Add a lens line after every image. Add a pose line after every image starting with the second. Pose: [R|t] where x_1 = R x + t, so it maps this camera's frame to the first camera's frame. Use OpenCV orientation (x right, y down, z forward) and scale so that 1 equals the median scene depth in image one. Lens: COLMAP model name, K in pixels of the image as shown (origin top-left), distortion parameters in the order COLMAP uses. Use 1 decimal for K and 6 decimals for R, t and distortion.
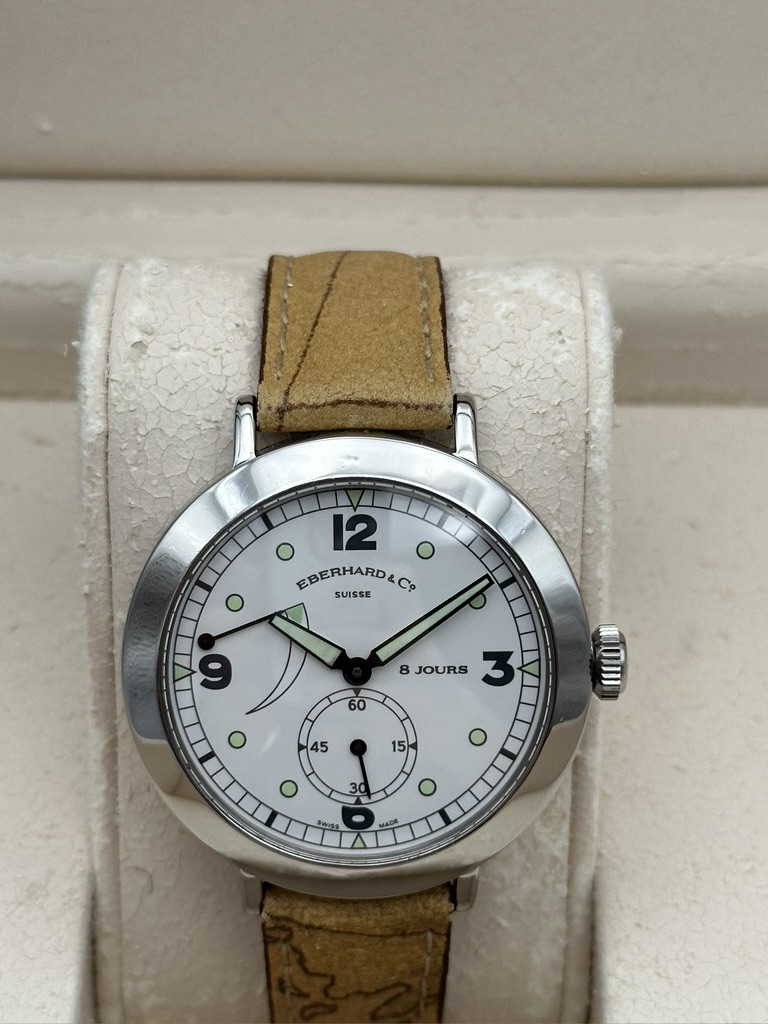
lens RADIAL K [[2372.1, 0, 384.0], [0, 2372.1, 512.0], [0, 0, 1]] dist [0.170814, -0.198487]
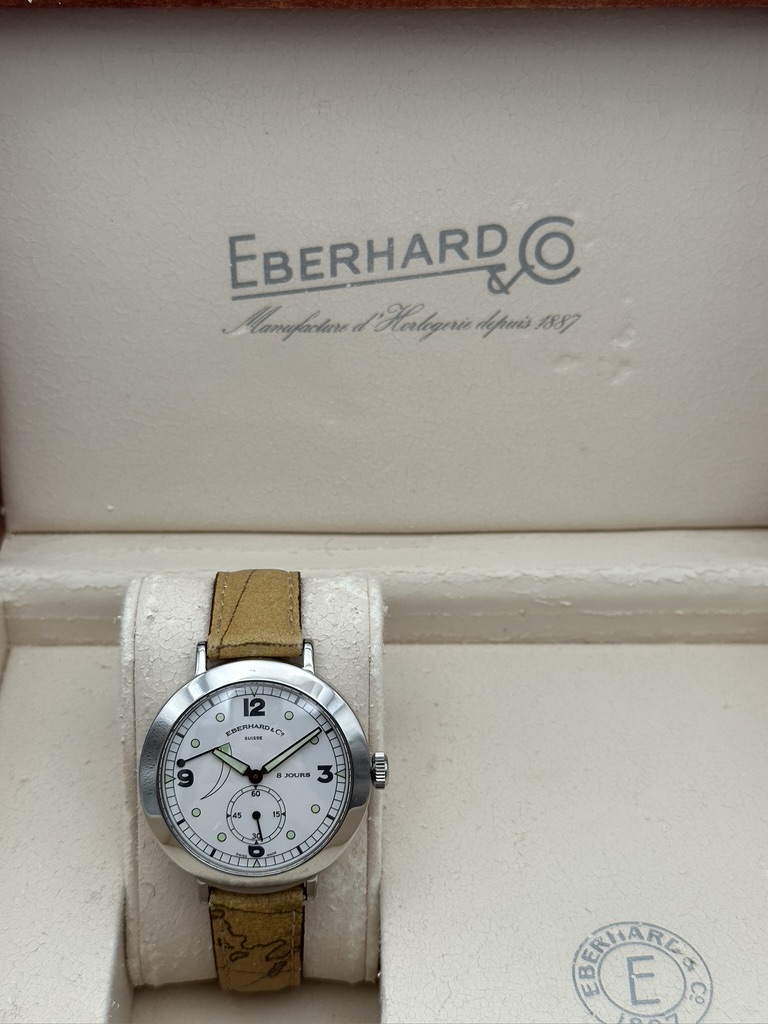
lens RADIAL K [[1471.3, 0, 384.0], [0, 1471.3, 512.0], [0, 0, 1]] dist [0.144130, -0.102092]
pose [[0.999381, -0.008564, 0.034127, 0.054986], [0.013127, 0.990649, -0.135799, 0.015394], [-0.032645, 0.136163, 0.990148, -0.278071]]
